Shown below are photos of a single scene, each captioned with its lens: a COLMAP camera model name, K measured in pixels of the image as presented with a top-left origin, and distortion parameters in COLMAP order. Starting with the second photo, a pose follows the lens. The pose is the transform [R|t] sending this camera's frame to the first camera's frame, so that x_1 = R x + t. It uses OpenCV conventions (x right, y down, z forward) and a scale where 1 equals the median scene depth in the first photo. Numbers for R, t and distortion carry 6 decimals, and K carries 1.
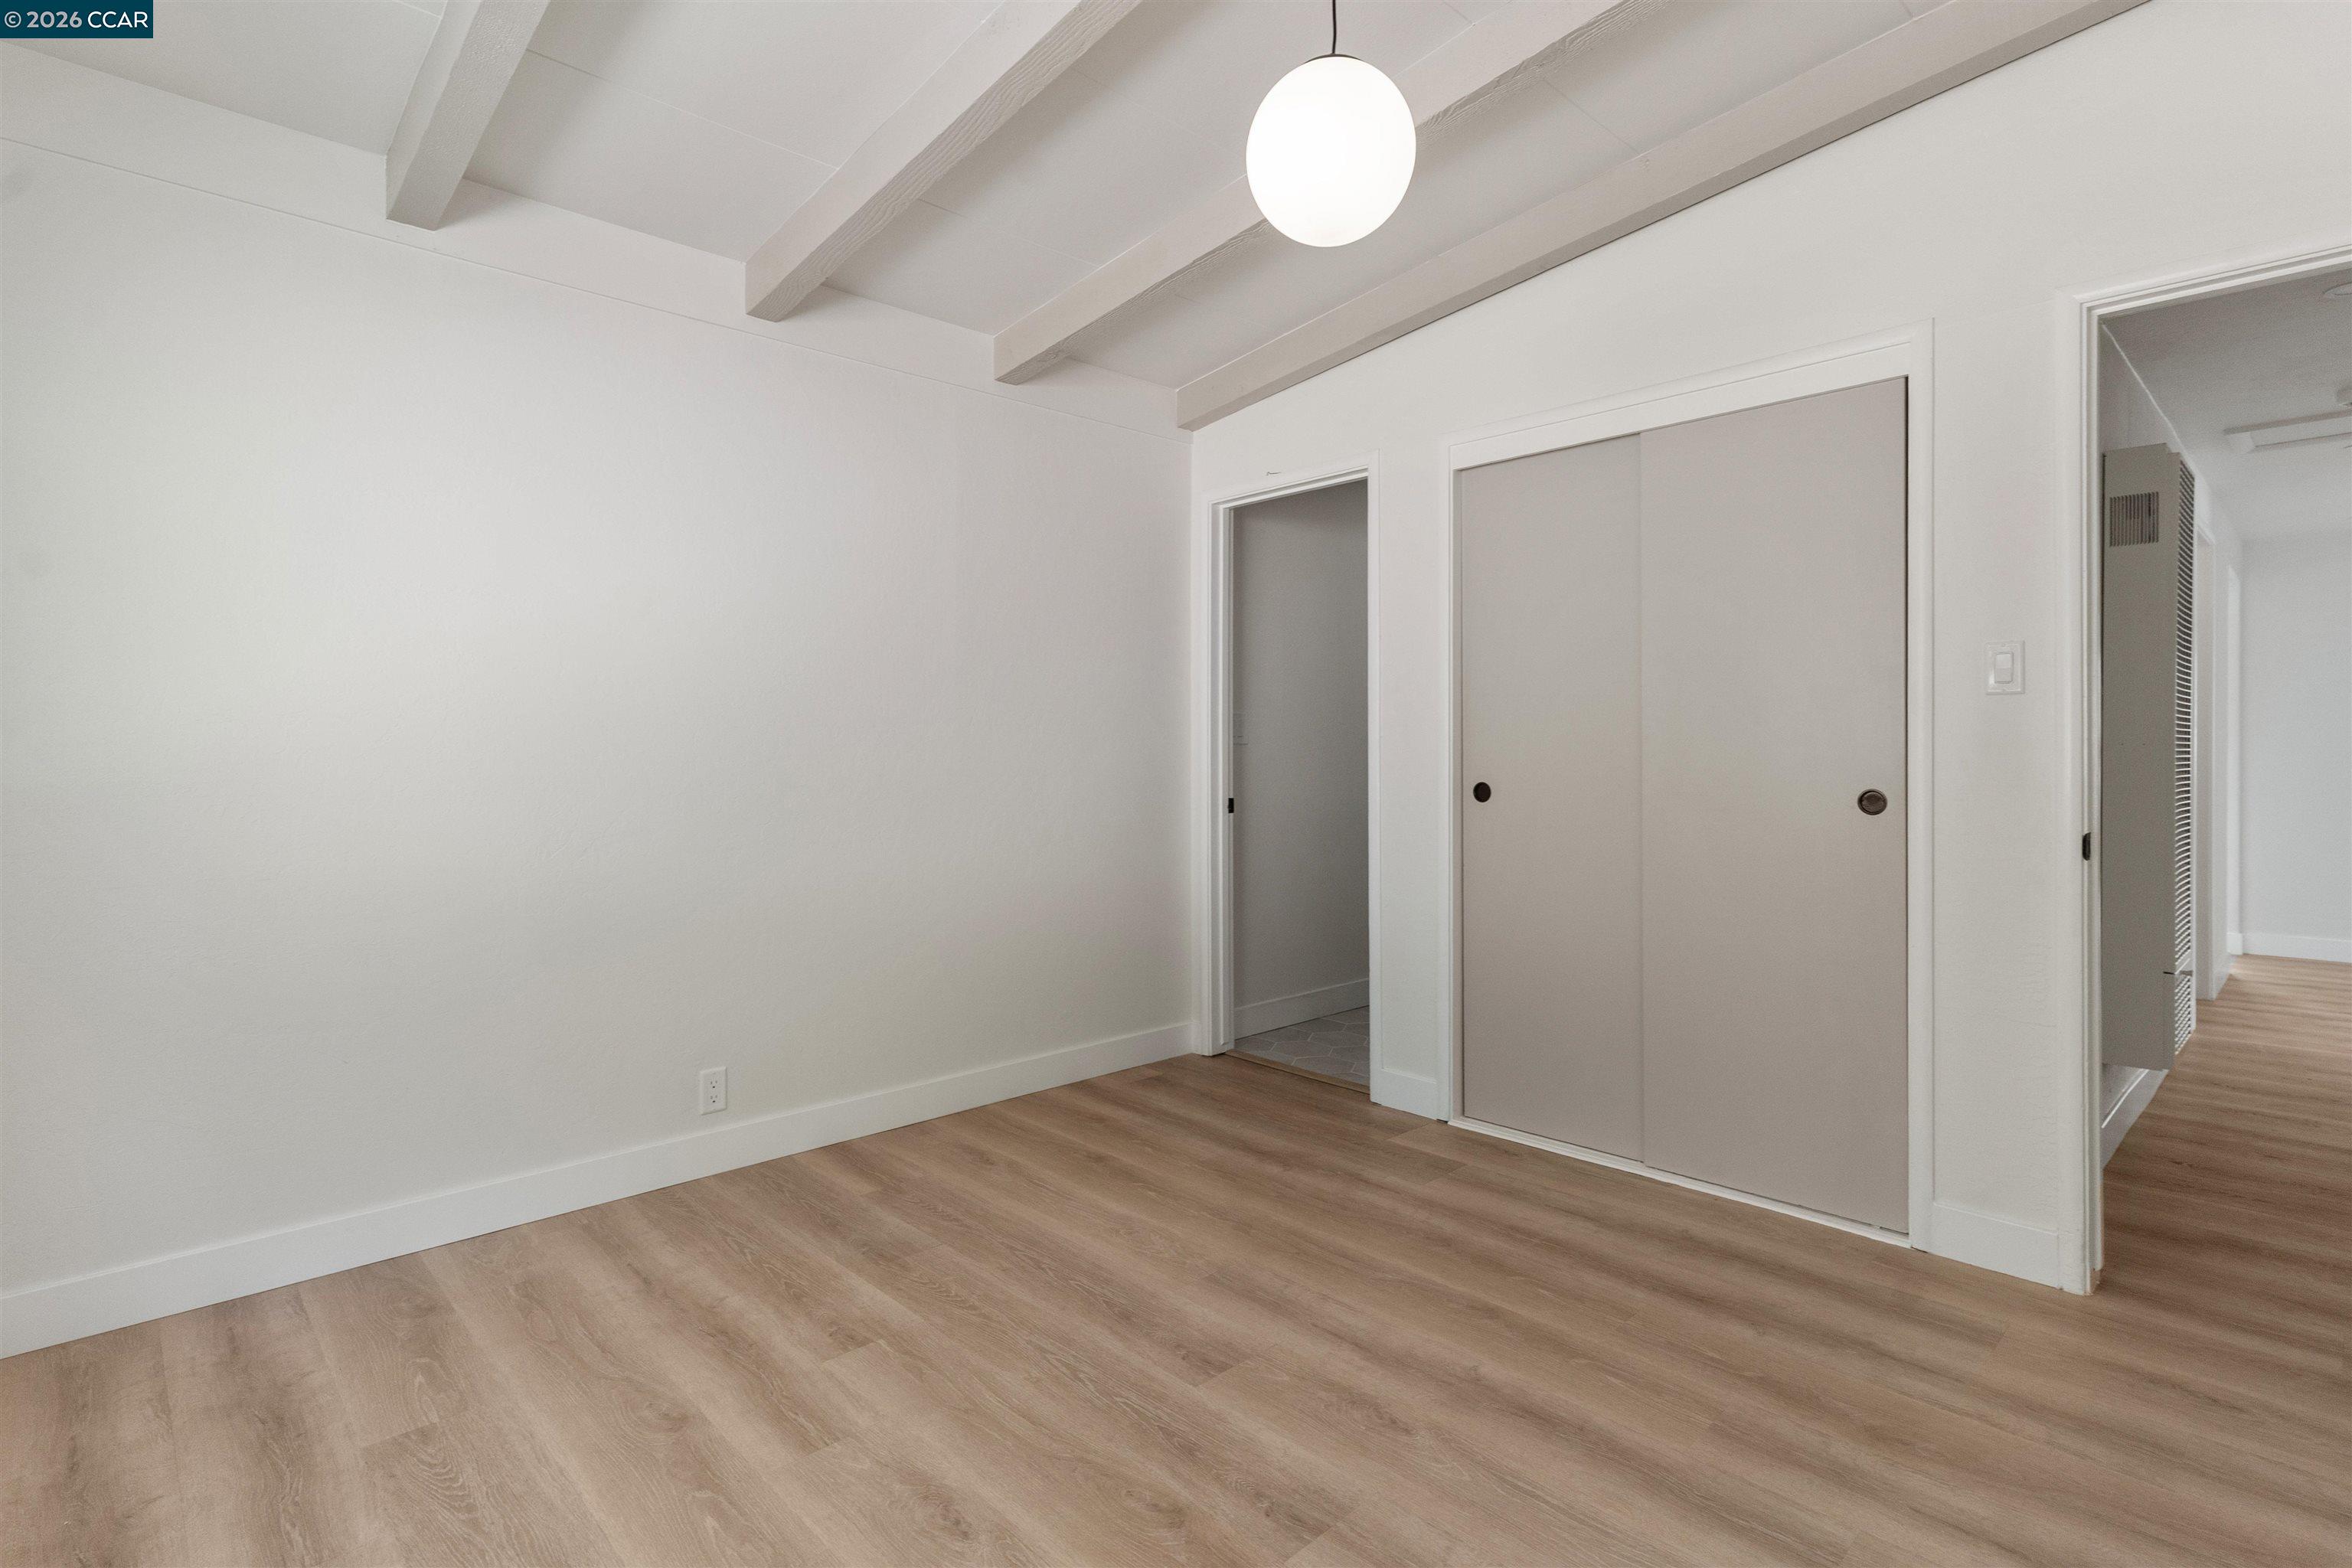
lens RADIAL K [[1148.7, 0, 1170.4], [0, 1148.7, 748.1], [0, 0, 1]] dist [0.002225, -0.000149]
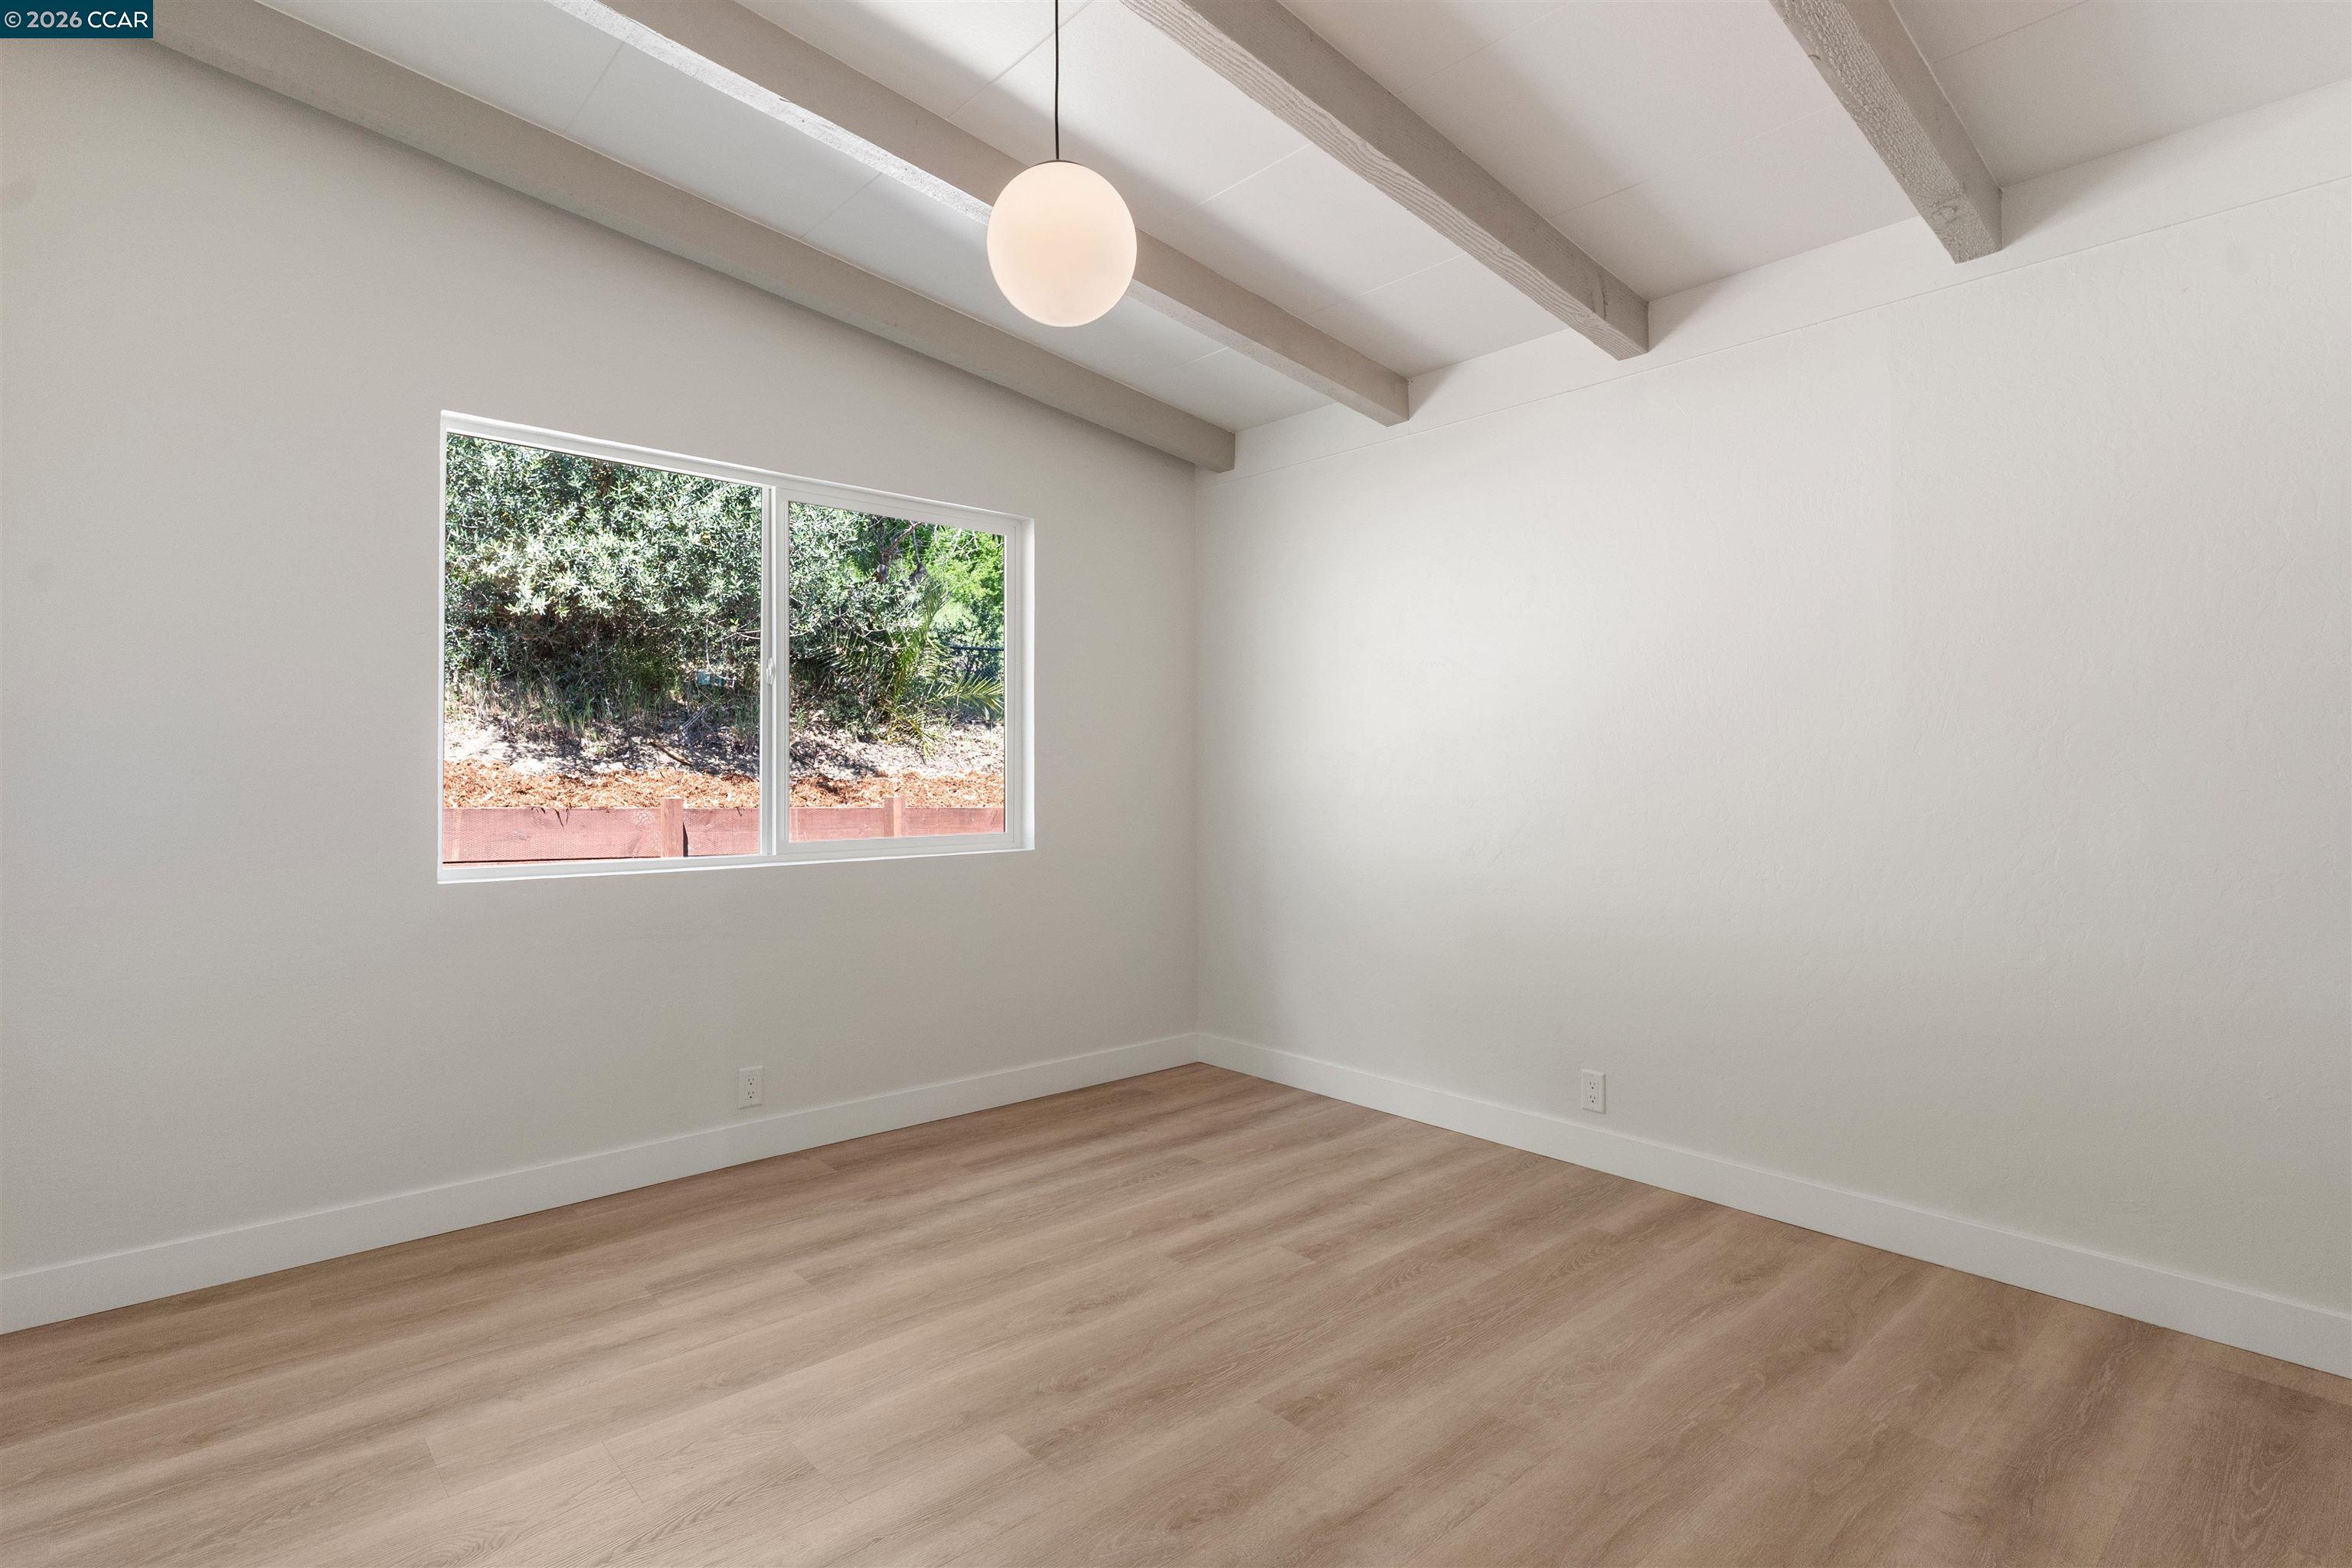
lens RADIAL K [[1148.7, 0, 1170.4], [0, 1148.7, 748.1], [0, 0, 1]] dist [0.002225, -0.000149]
pose [[-0.036524, -0.022648, -0.999076, 0.842003], [-0.001656, 0.999743, -0.022603, 0.002160], [0.999331, 0.000829, -0.036552, 0.772026]]
